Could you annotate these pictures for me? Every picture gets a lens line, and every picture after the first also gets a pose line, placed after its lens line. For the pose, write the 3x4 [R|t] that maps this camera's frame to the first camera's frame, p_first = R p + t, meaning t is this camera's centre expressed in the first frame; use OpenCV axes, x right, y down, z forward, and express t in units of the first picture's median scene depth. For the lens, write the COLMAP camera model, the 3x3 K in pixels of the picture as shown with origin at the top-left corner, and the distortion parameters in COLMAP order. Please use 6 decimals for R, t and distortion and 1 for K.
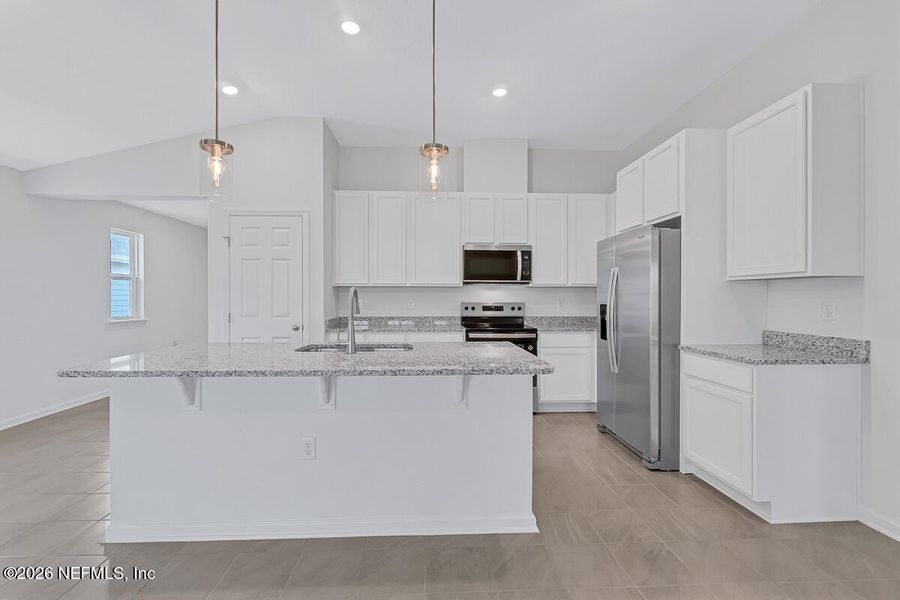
lens RADIAL K [[393.1, 0, 446.3], [0, 393.1, 296.9], [0, 0, 1]] dist [-0.002408, -0.000266]
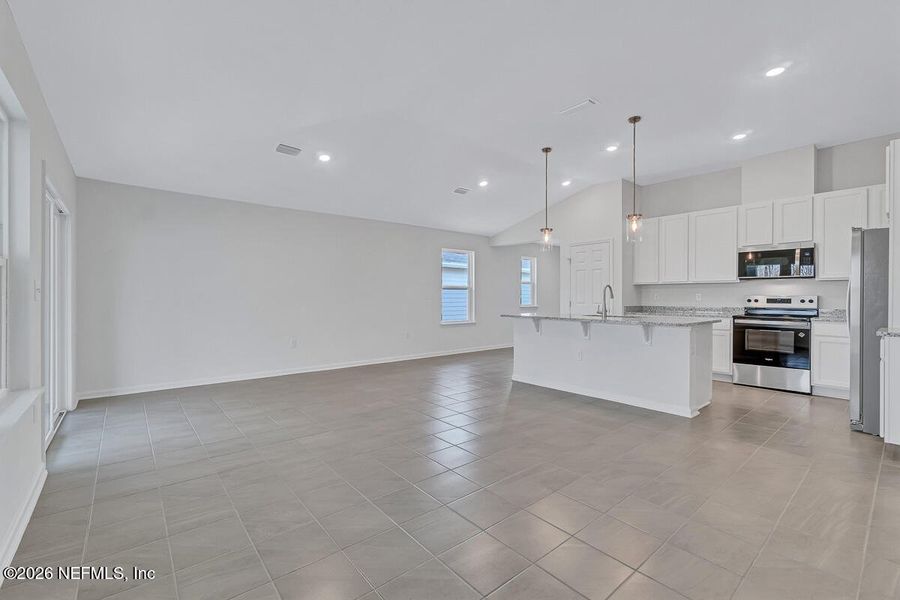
lens RADIAL K [[383.2, 0, 435.4], [0, 383.2, 298.2], [0, 0, 1]] dist [-0.000972, -0.000084]
pose [[0.580649, 0.003497, -0.814147, 0.508556], [-0.001830, 0.999994, 0.002990, 0.022961], [0.814152, -0.000246, 0.580652, -0.507836]]
